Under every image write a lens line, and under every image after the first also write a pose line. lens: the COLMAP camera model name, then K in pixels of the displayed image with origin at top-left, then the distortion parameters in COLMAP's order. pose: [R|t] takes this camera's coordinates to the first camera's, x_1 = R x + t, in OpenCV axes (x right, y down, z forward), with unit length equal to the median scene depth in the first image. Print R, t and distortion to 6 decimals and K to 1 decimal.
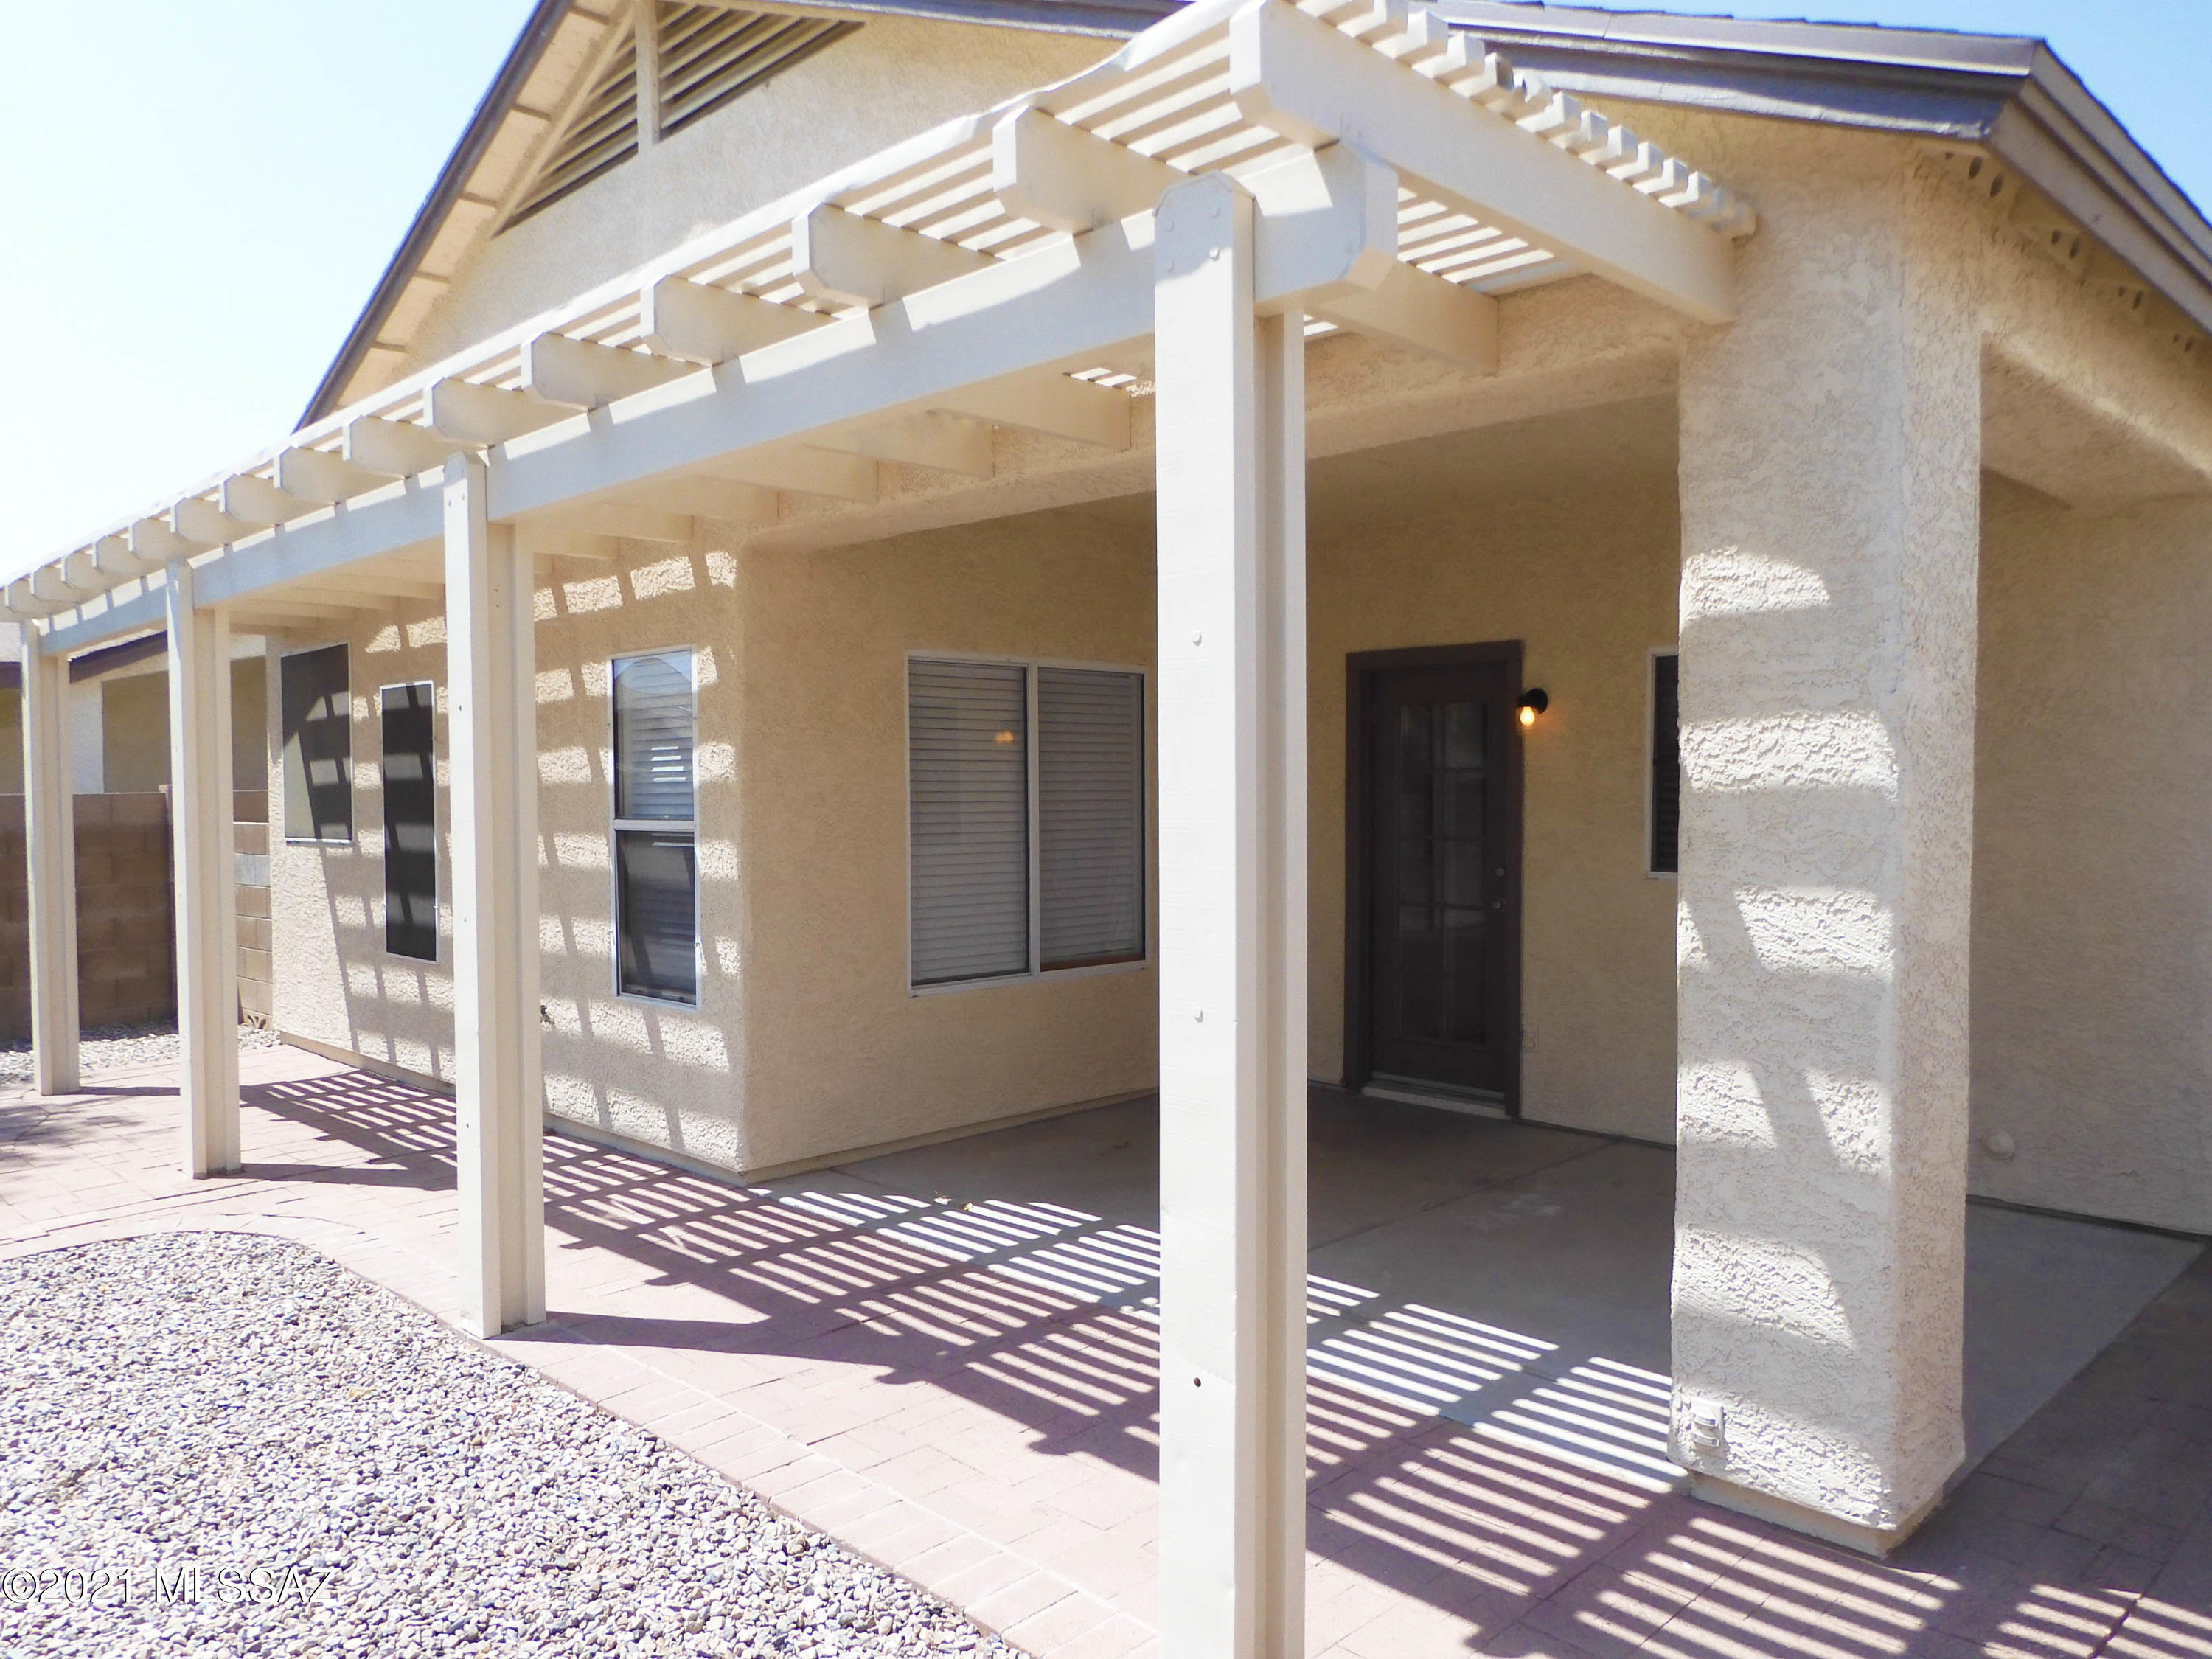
lens RADIAL K [[1592.6, 0, 1106.0], [0, 1592.6, 829.5], [0, 0, 1]] dist [0.001786, 0.005237]
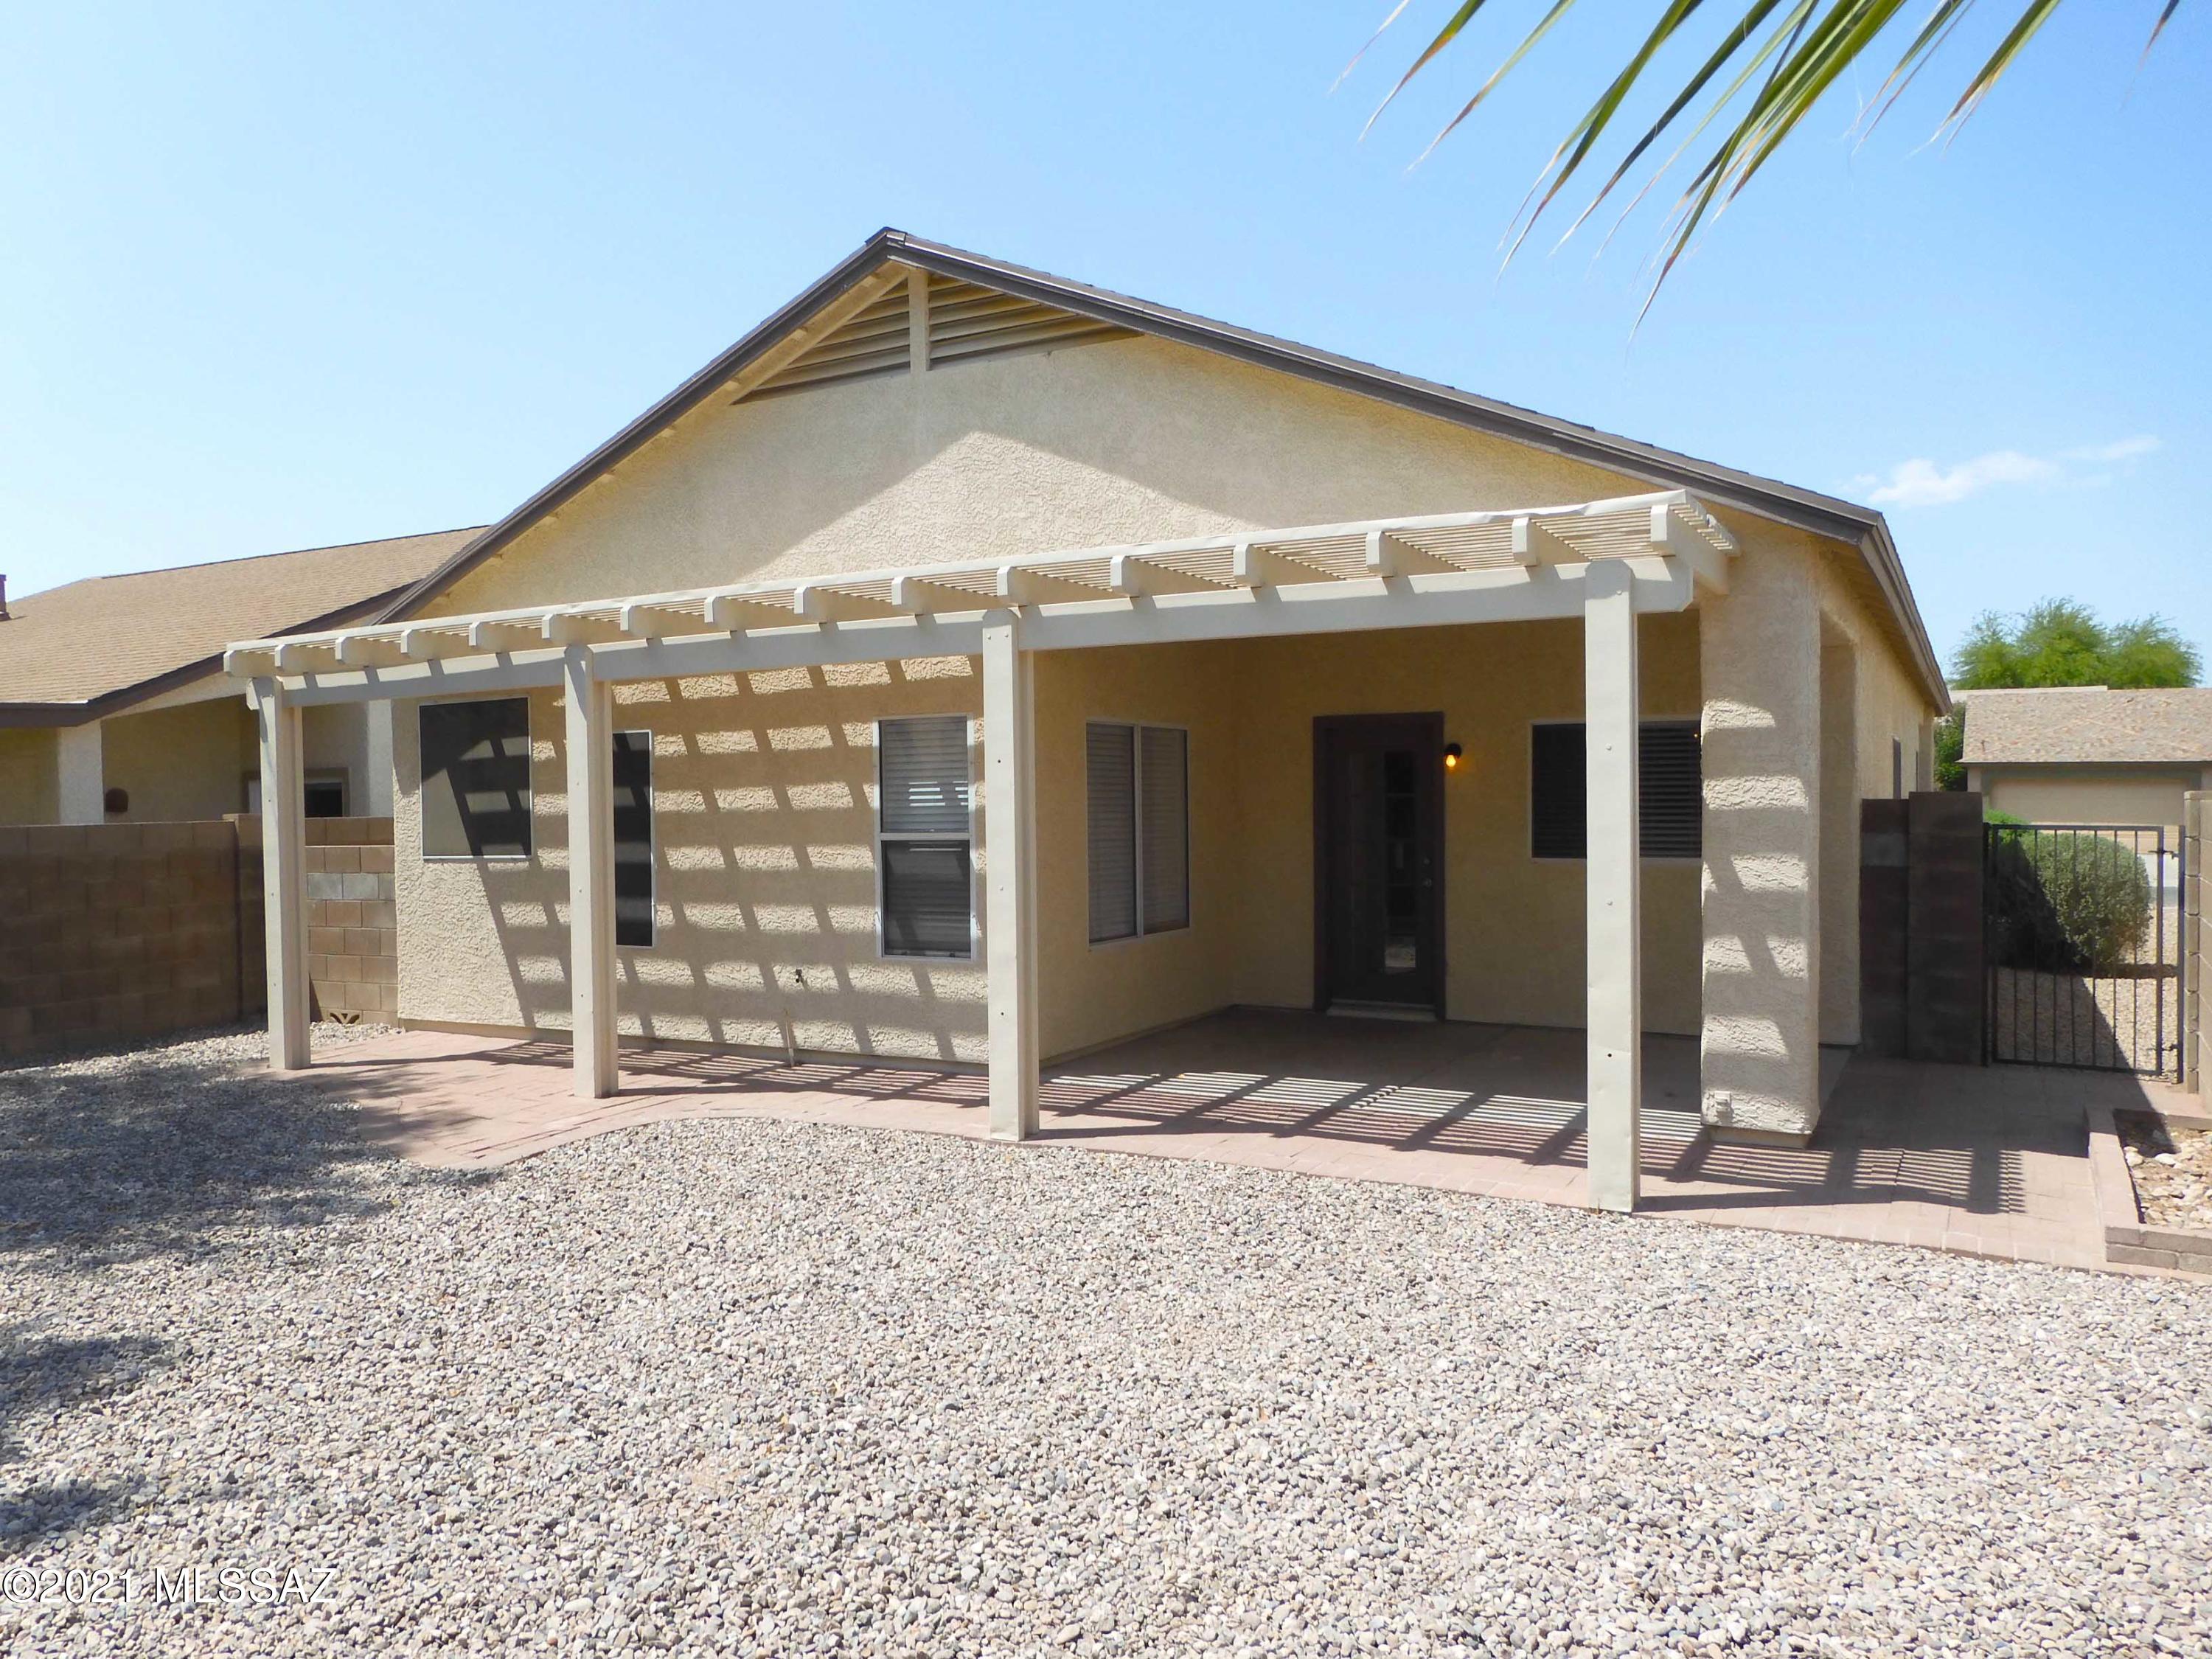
lens RADIAL K [[1592.6, 0, 1106.0], [0, 1592.6, 829.5], [0, 0, 1]] dist [0.001786, 0.005237]
pose [[0.960290, -0.009243, 0.278850, -0.566115], [0.012717, 0.999862, -0.010651, 0.008812], [-0.278713, 0.013774, 0.960276, -0.466649]]
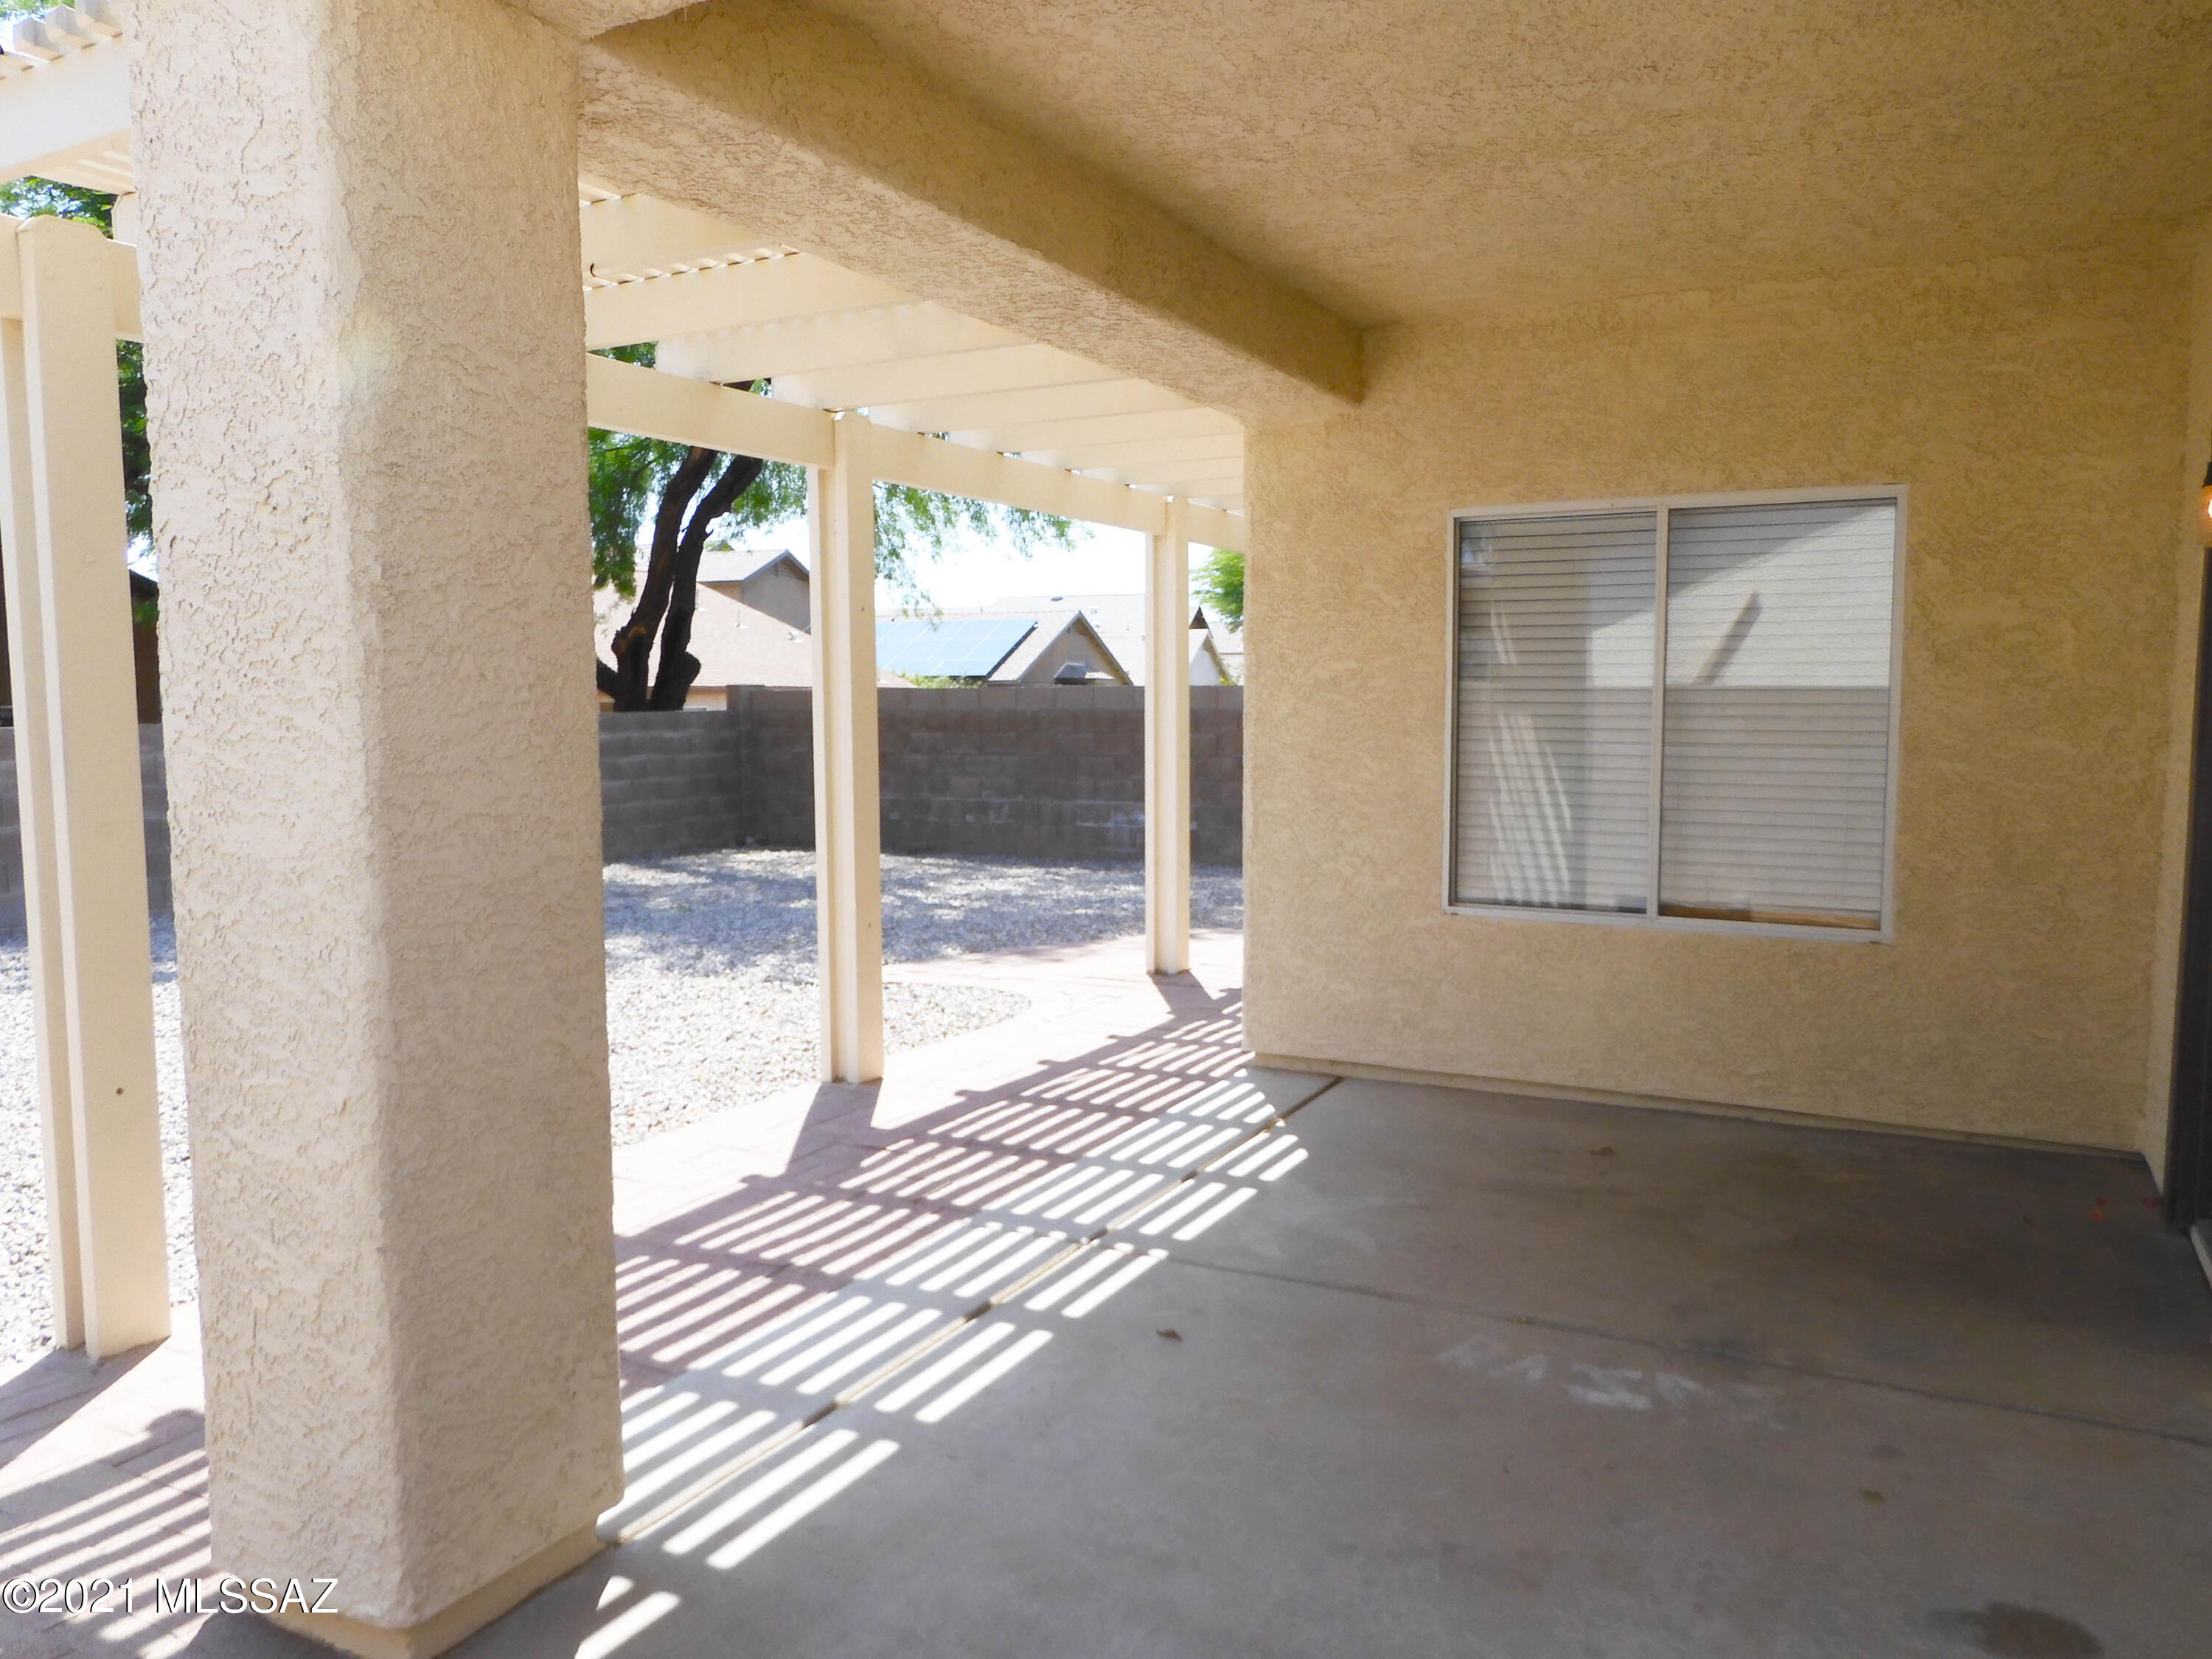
lens RADIAL K [[1607.7, 0, 1094.7], [0, 1607.7, 821.1], [0, 0, 1]] dist [0.007174, -0.000260]
pose [[0.289130, 0.082657, -0.953715, 0.709140], [-0.027338, 0.996572, 0.078084, -0.009233], [0.956899, 0.003496, 0.290398, 0.609773]]
